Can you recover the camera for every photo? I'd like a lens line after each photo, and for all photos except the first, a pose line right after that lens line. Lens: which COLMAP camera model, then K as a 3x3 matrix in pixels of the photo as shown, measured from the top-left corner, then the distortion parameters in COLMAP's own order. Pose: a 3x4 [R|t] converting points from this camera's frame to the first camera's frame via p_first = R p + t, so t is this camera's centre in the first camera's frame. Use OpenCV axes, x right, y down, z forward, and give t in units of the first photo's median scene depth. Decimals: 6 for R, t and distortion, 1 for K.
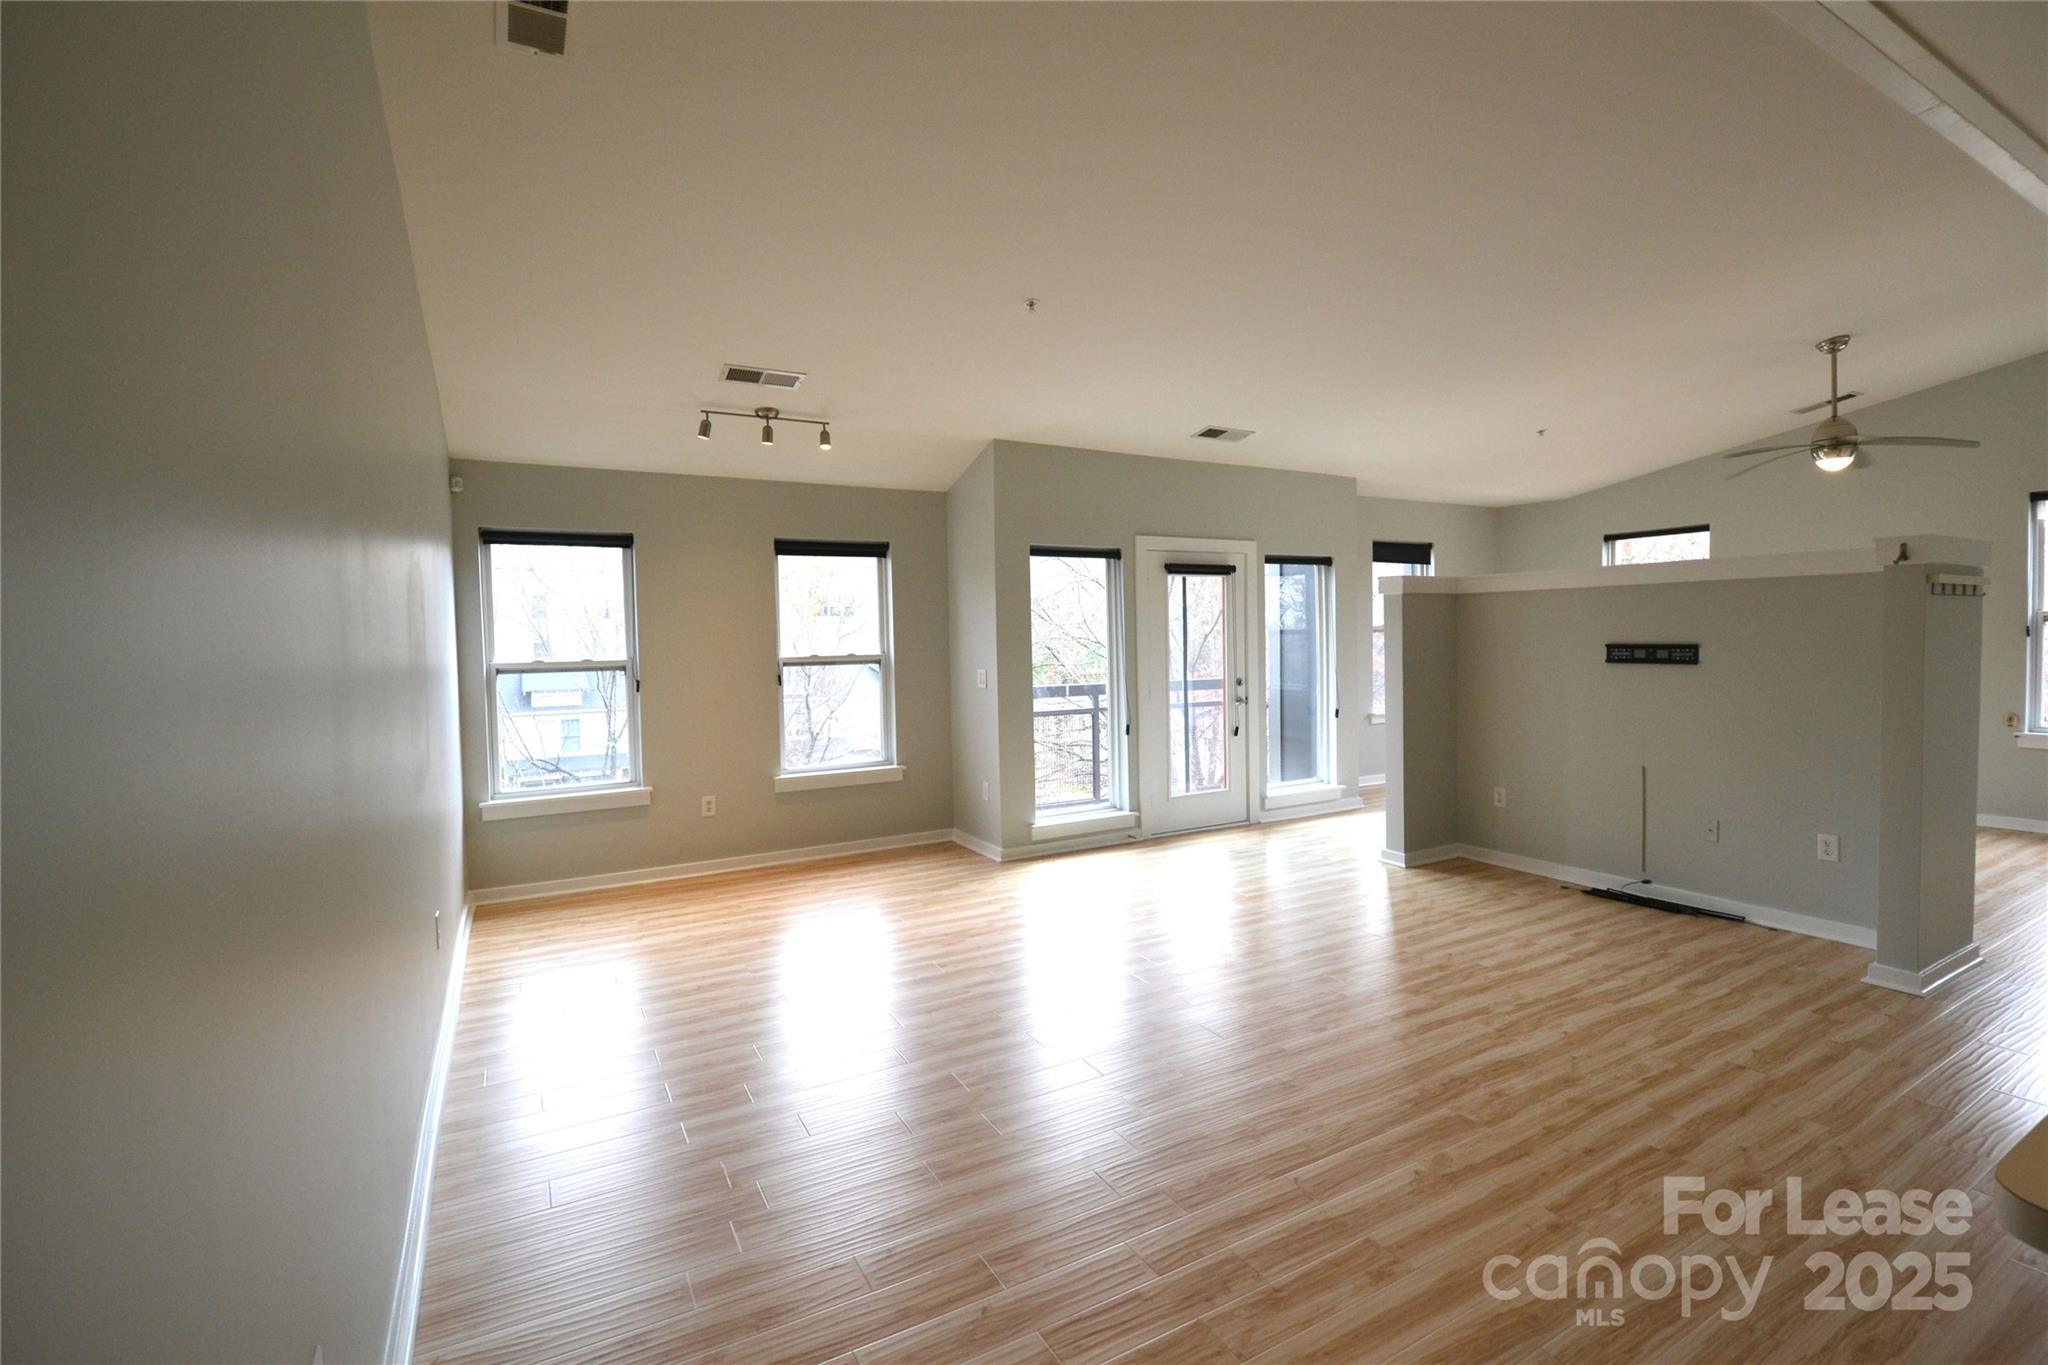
lens RADIAL K [[913.6, 0, 1006.1], [0, 913.6, 666.9], [0, 0, 1]] dist [-0.027802, -0.001259]
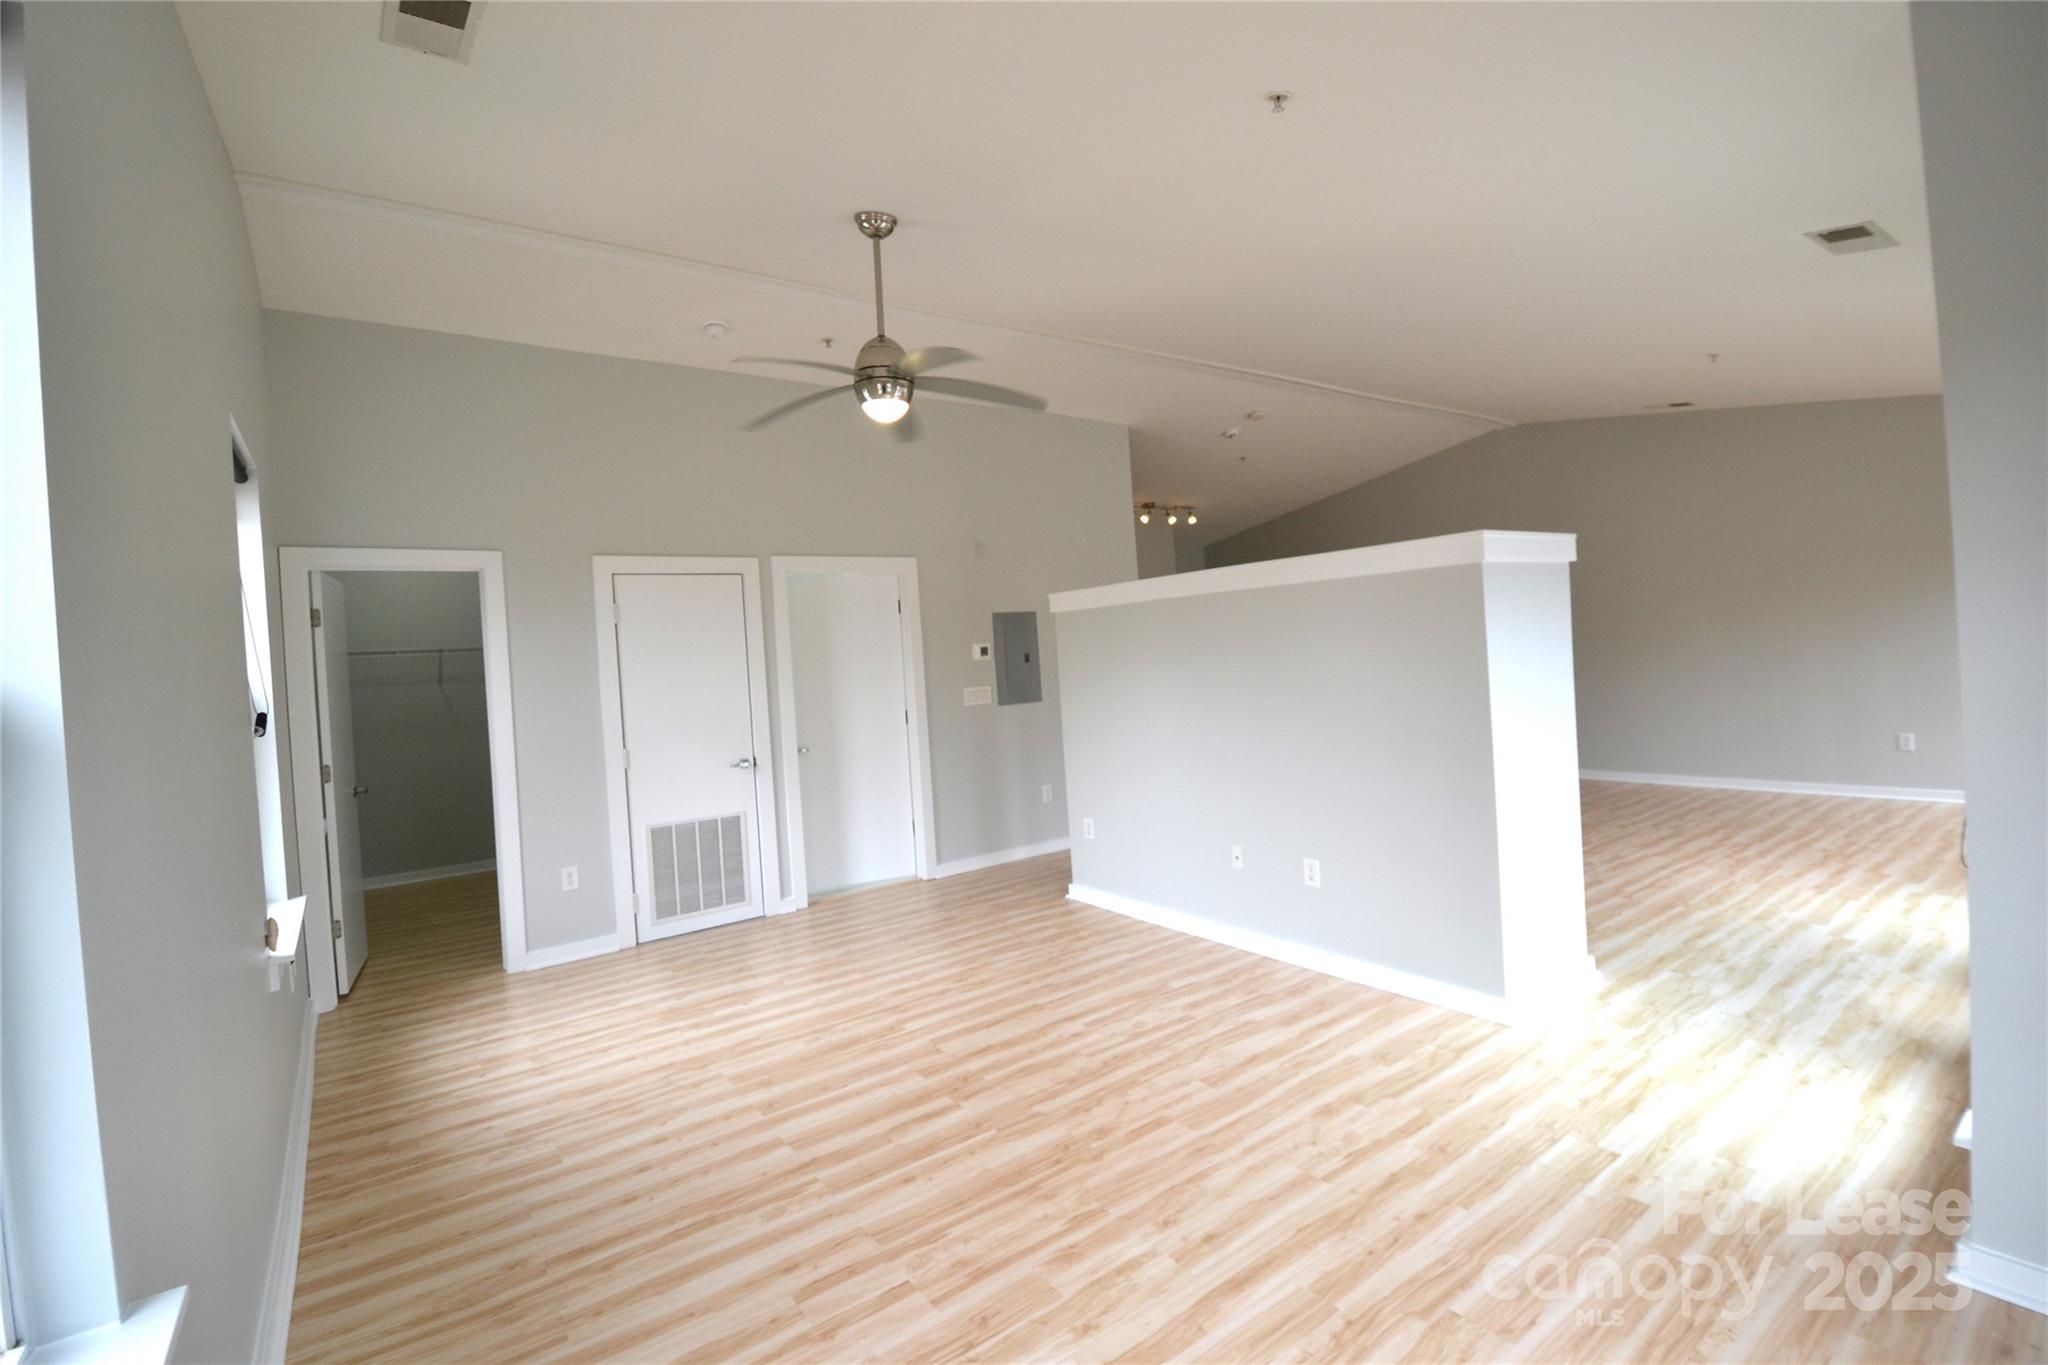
lens RADIAL K [[912.1, 0, 1028.5], [0, 912.1, 665.3], [0, 0, 1]] dist [0.024274, -0.029013]
pose [[-0.986220, 0.084553, -0.142202, 1.096608], [0.077380, 0.995470, 0.055247, -0.091960], [0.146229, 0.043482, -0.988295, 1.970014]]
